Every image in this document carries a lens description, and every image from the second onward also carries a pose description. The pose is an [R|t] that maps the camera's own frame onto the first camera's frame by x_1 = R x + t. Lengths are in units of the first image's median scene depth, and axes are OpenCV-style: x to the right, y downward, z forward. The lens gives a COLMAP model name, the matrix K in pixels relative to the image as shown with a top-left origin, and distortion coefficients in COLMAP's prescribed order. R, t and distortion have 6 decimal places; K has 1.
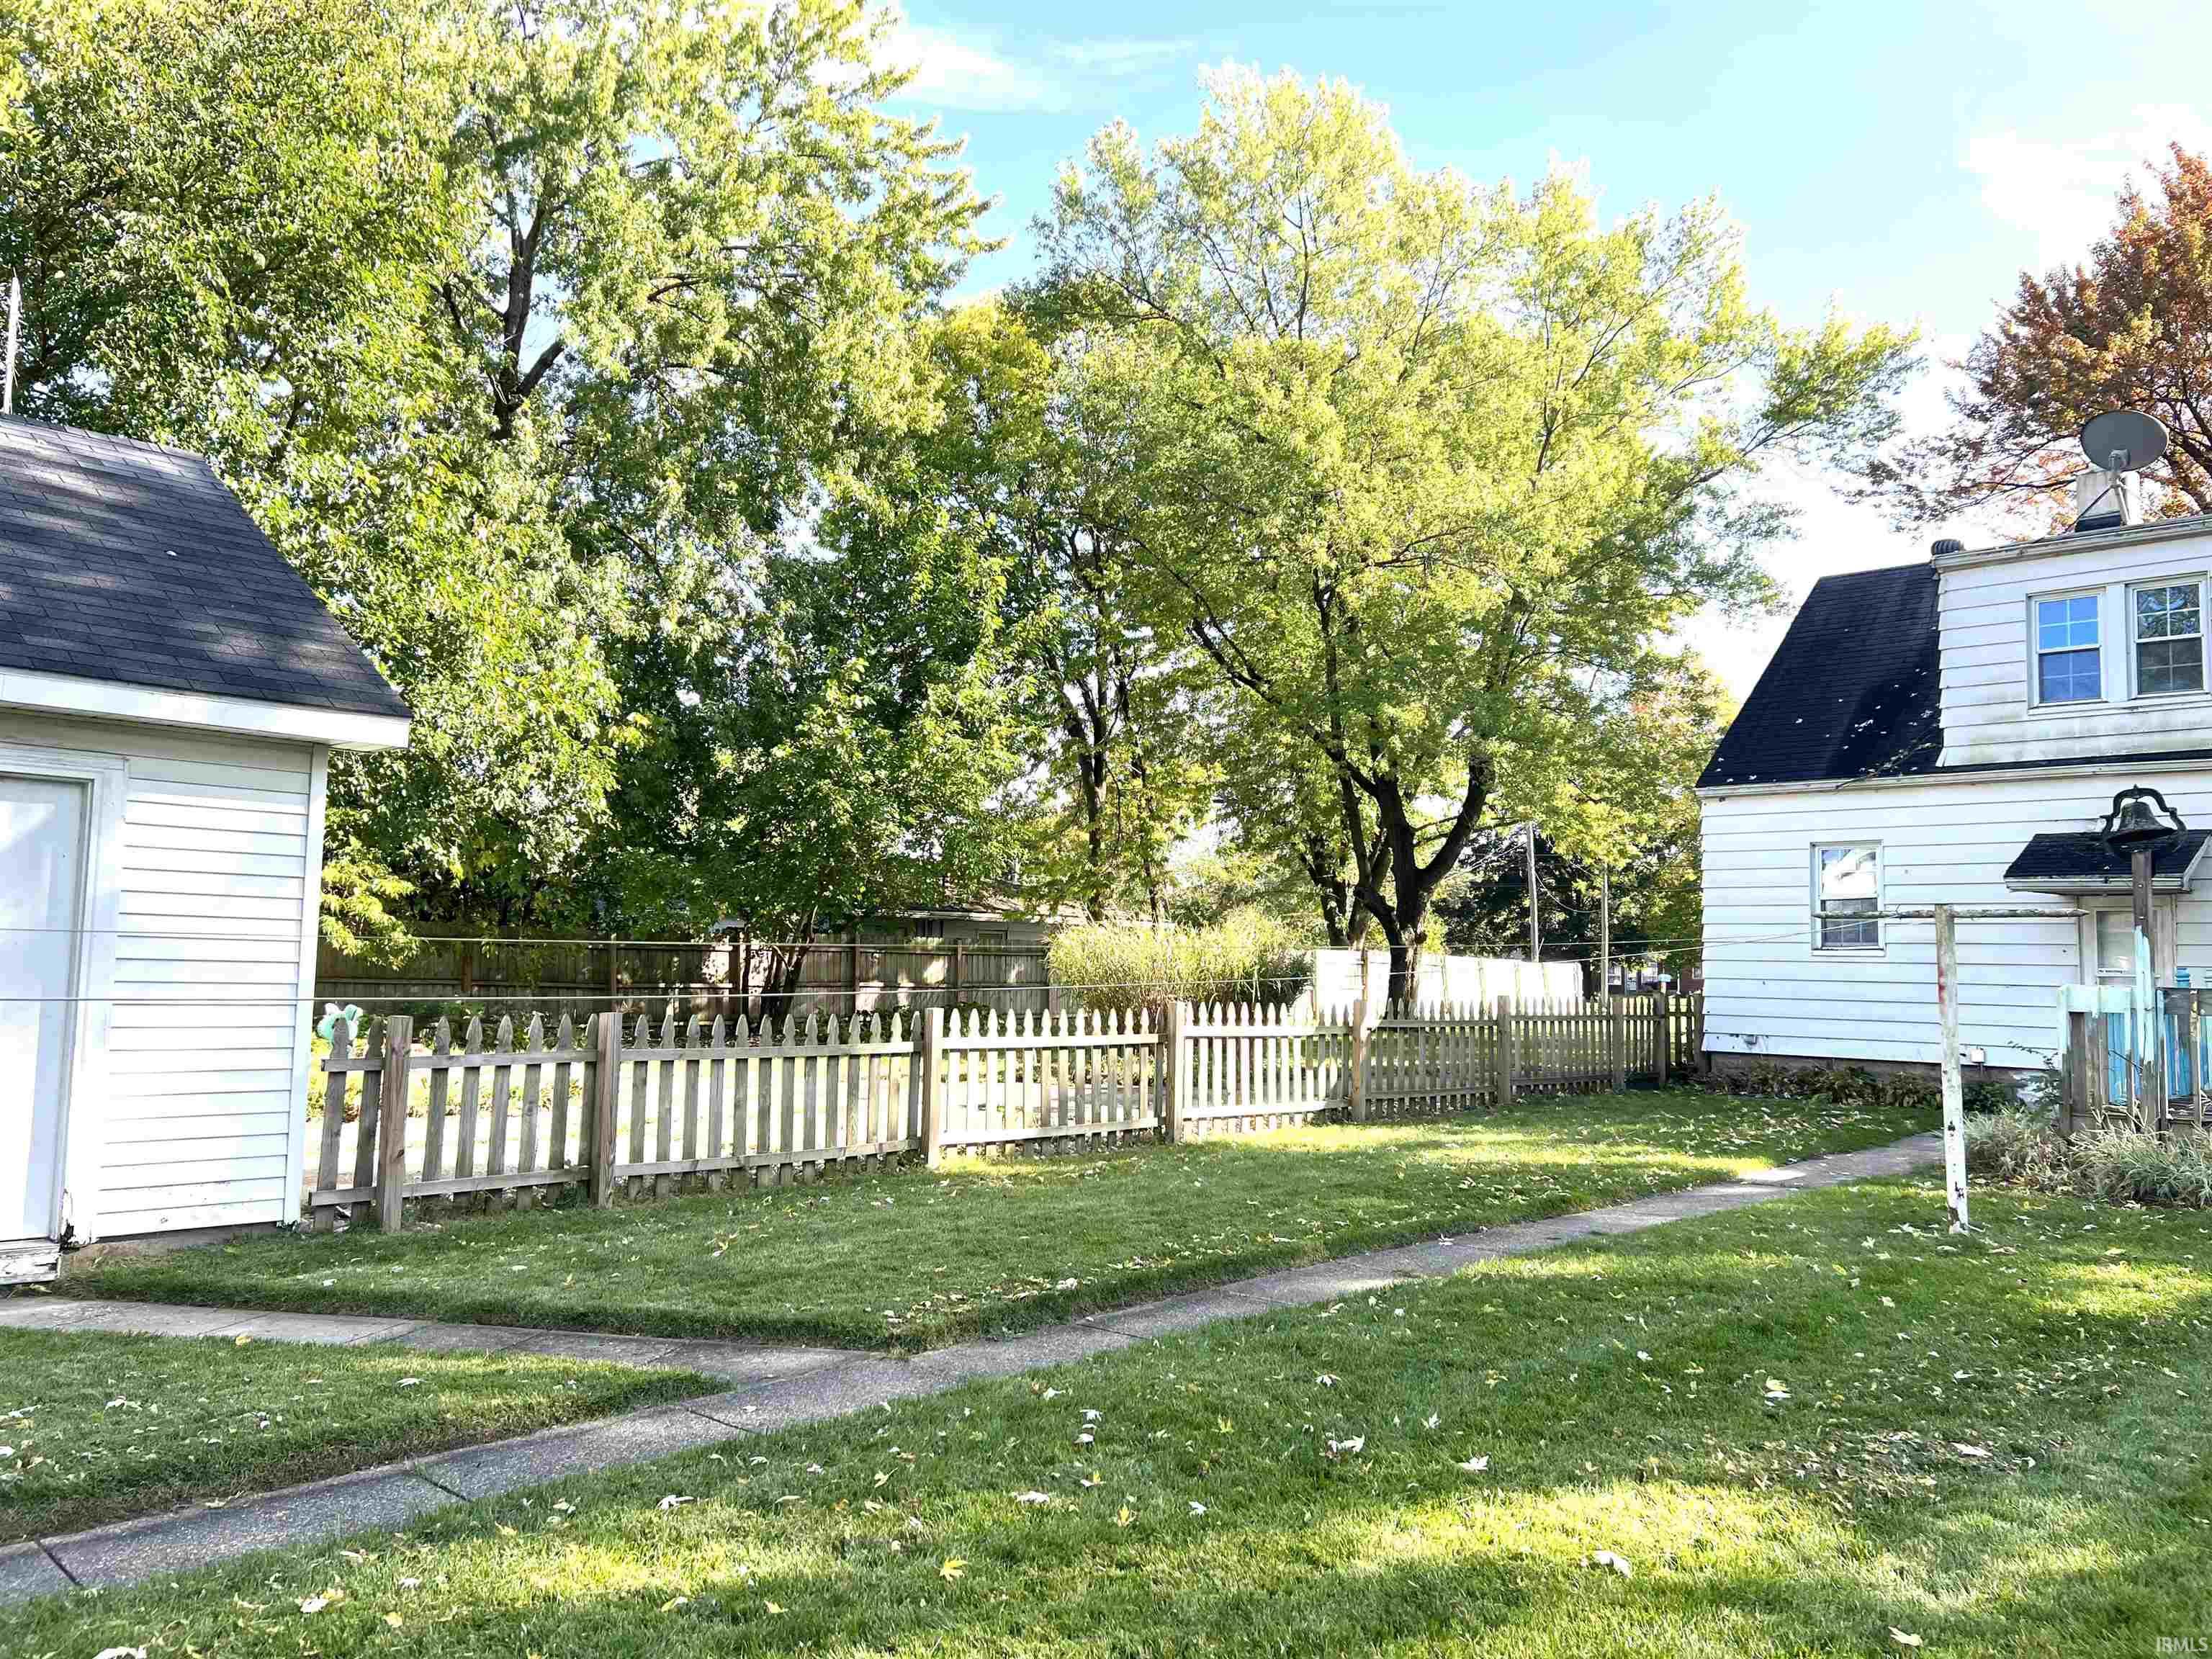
lens RADIAL K [[1679.5, 0, 1106.0], [0, 1679.5, 829.5], [0, 0, 1]] dist [0.086029, -0.079333]
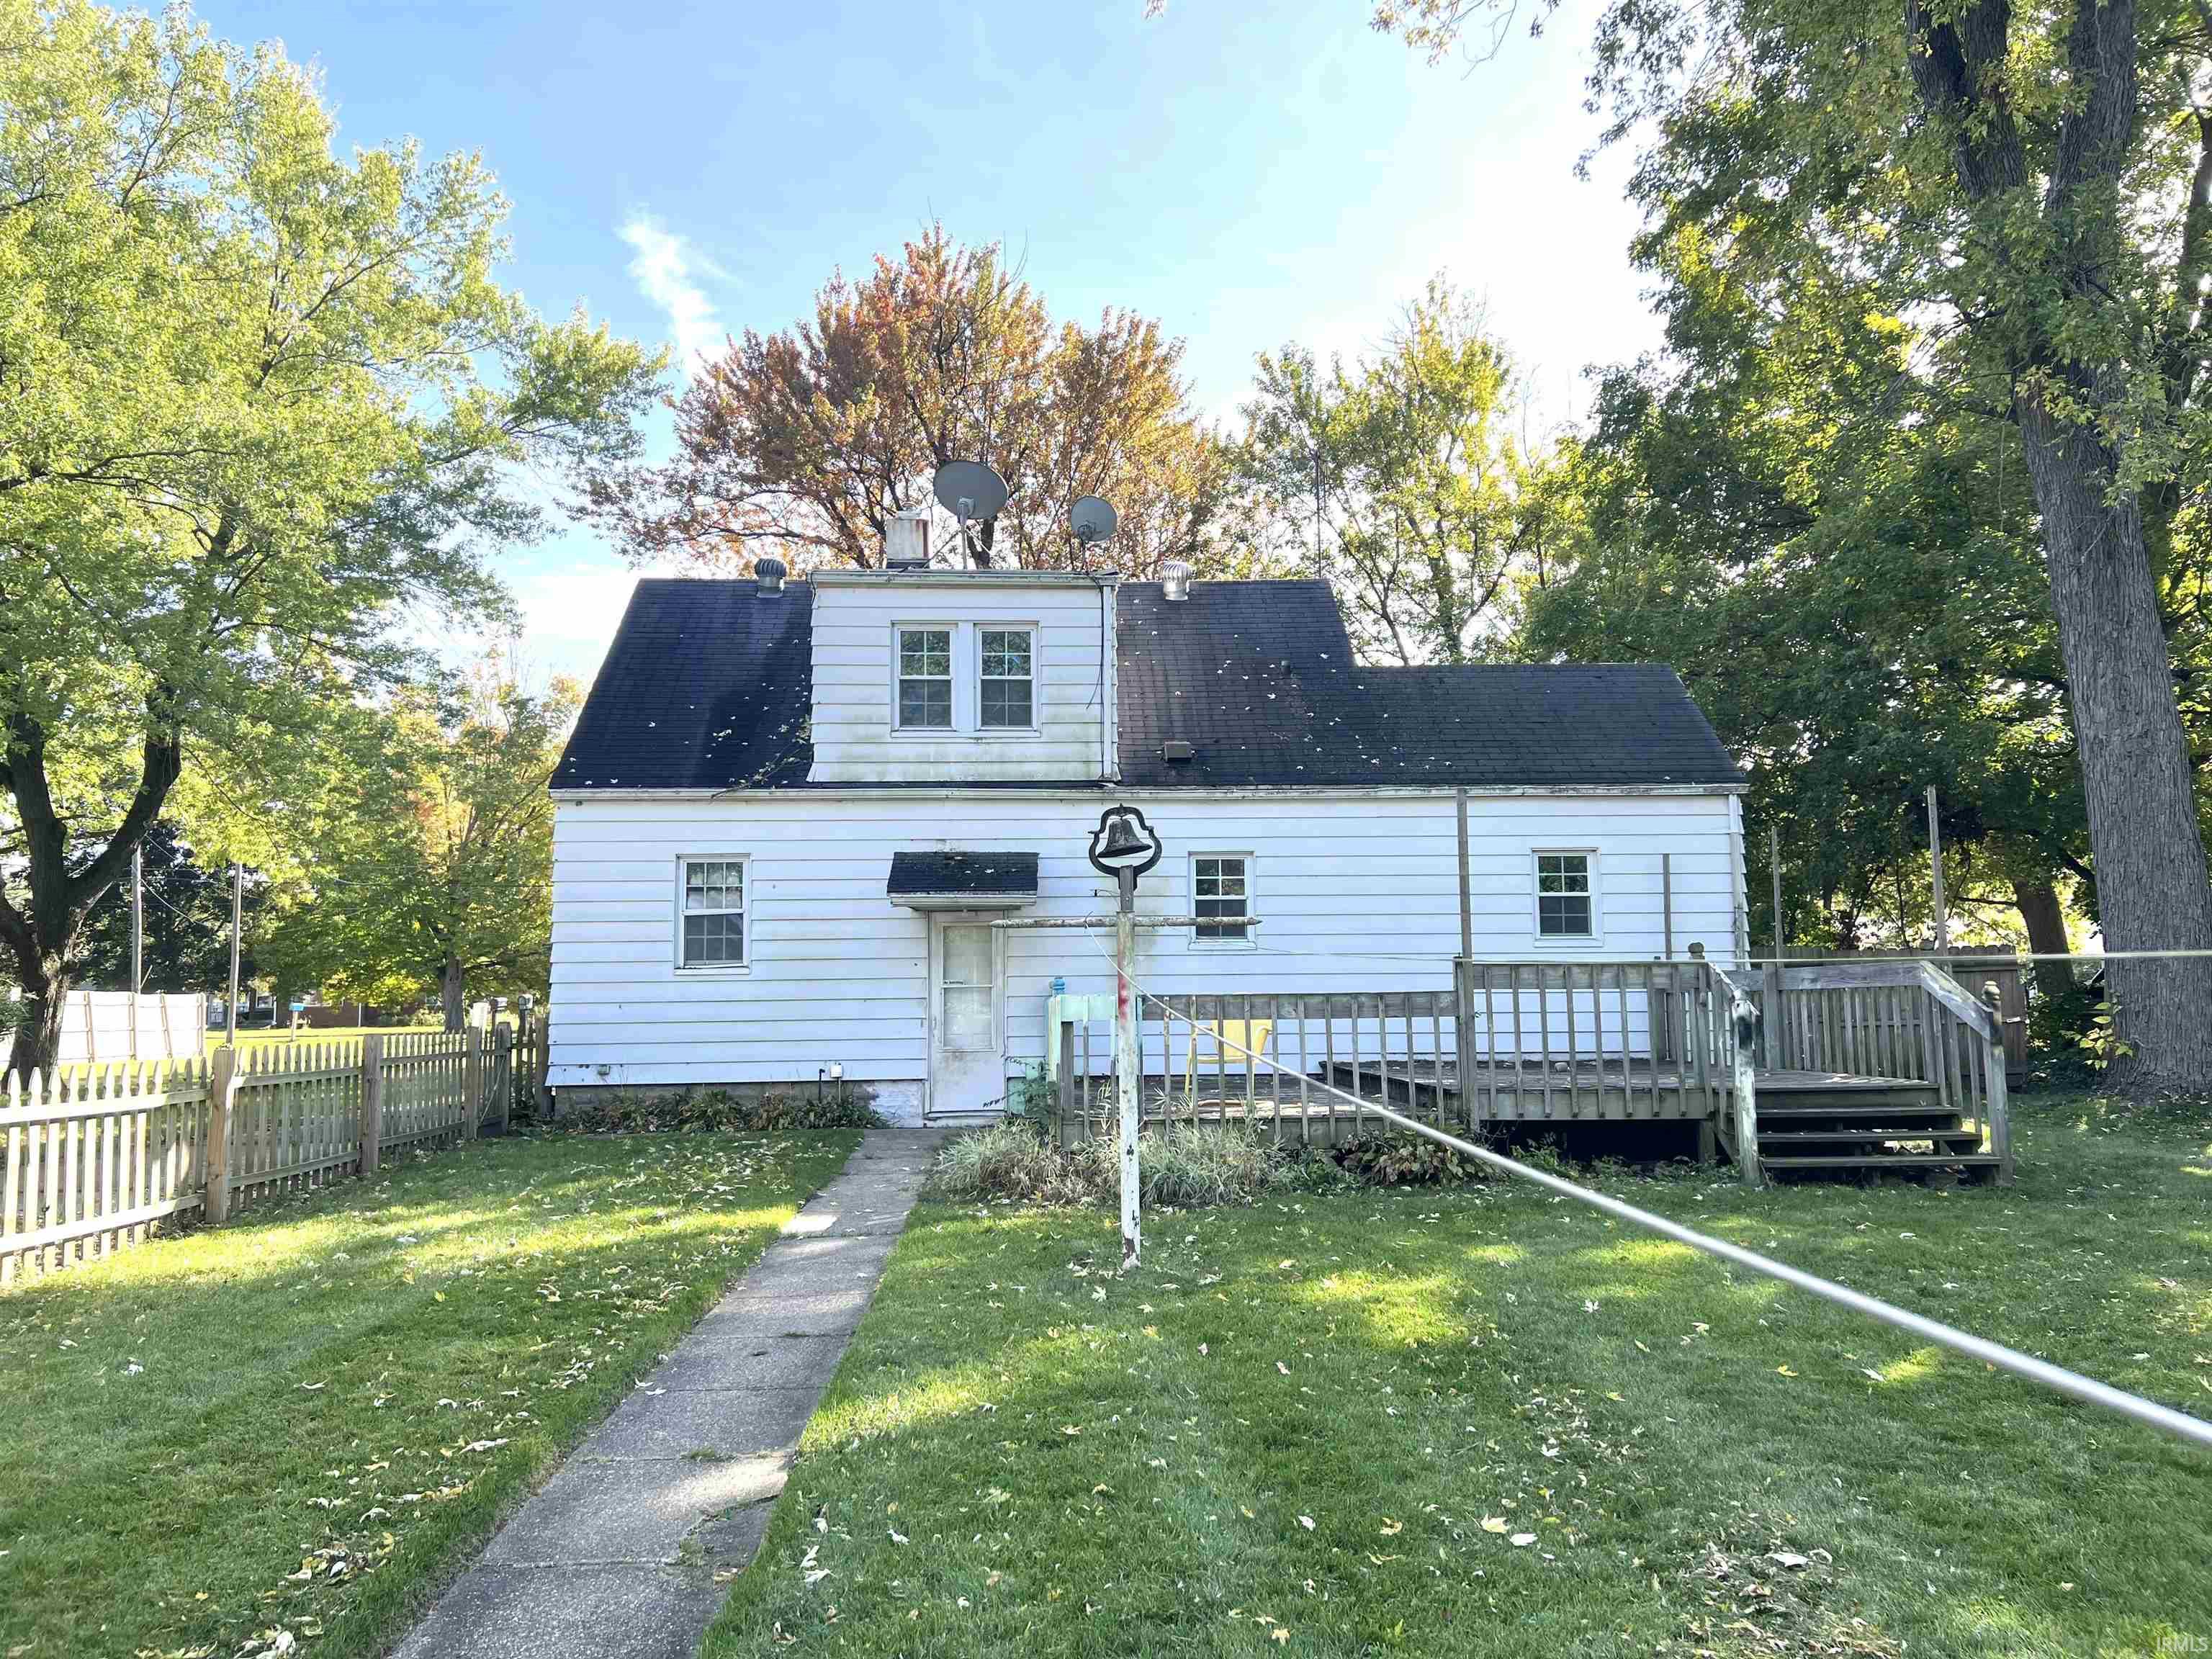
lens RADIAL K [[1679.5, 0, 1106.0], [0, 1679.5, 829.5], [0, 0, 1]] dist [0.086029, -0.079333]
pose [[0.695669, 0.044089, 0.717008, -0.087947], [-0.034272, 0.999015, -0.028177, 0.011992], [-0.717544, -0.004971, 0.696495, 0.180577]]
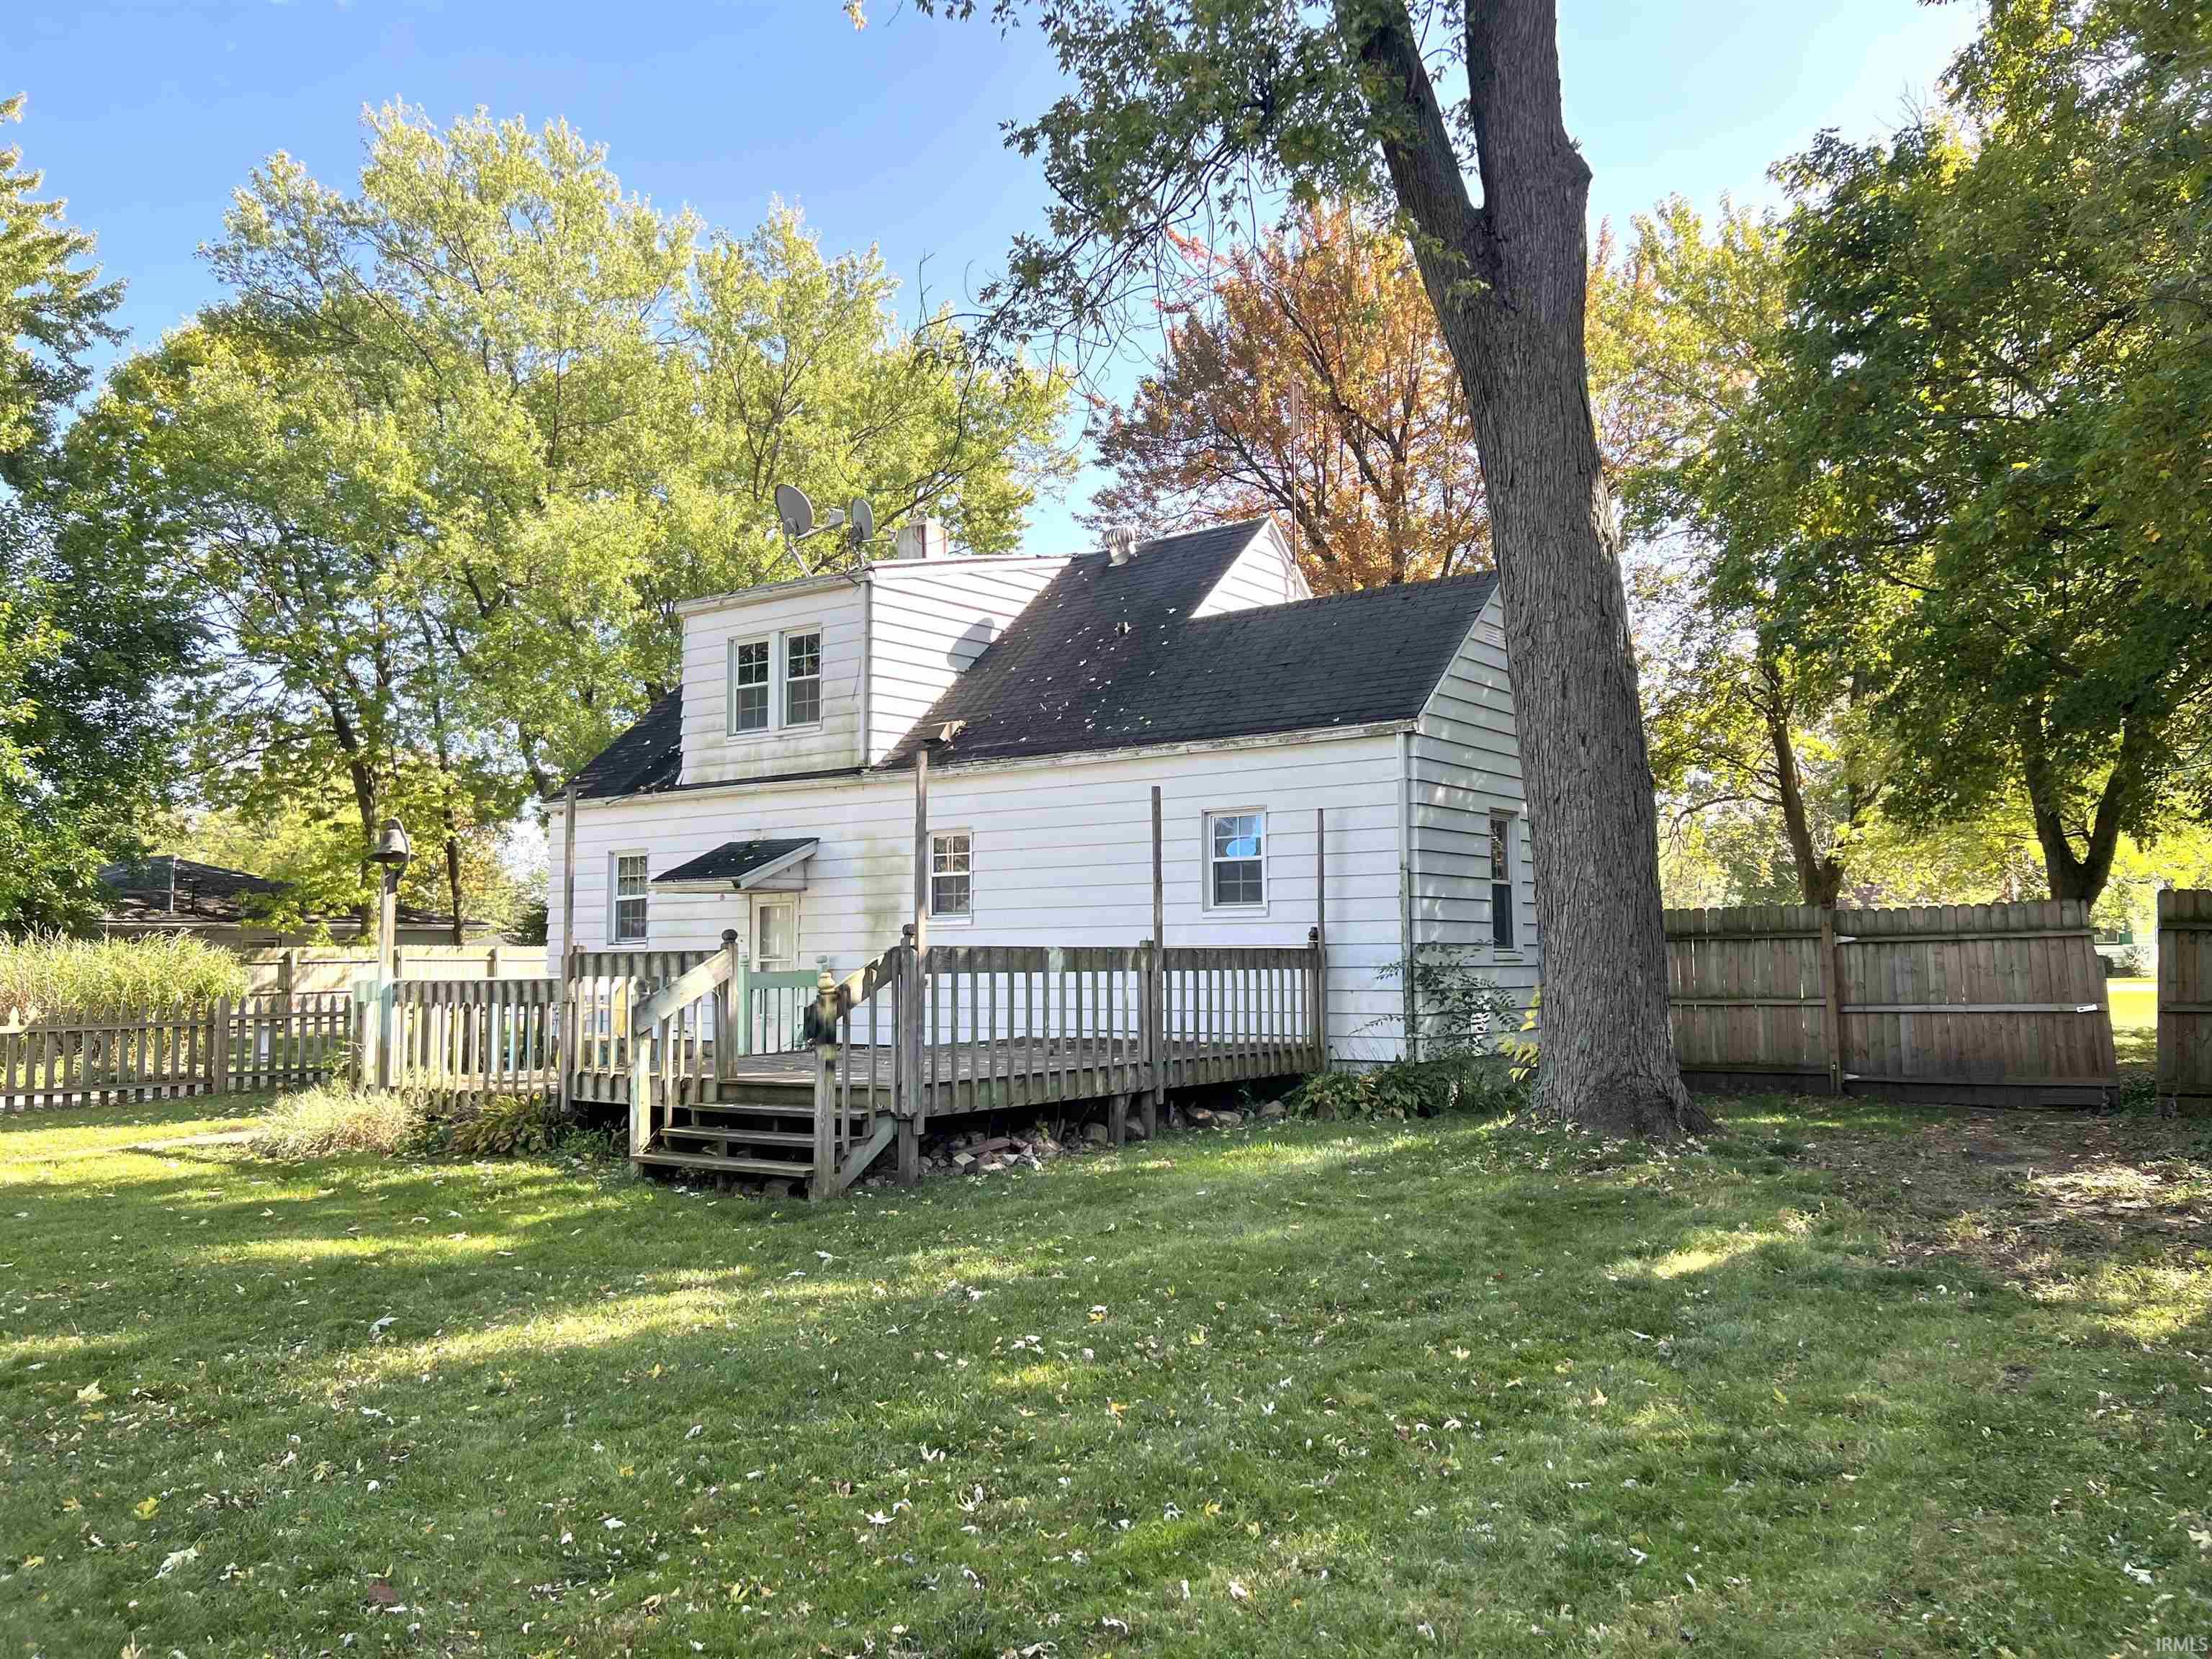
lens RADIAL K [[1679.5, 0, 1106.0], [0, 1679.5, 829.5], [0, 0, 1]] dist [0.086029, -0.079333]
pose [[0.990841, -0.020878, 0.133410, 0.582930], [0.019828, 0.999761, 0.009194, -0.010826], [-0.133570, -0.006465, 0.991018, -0.166861]]
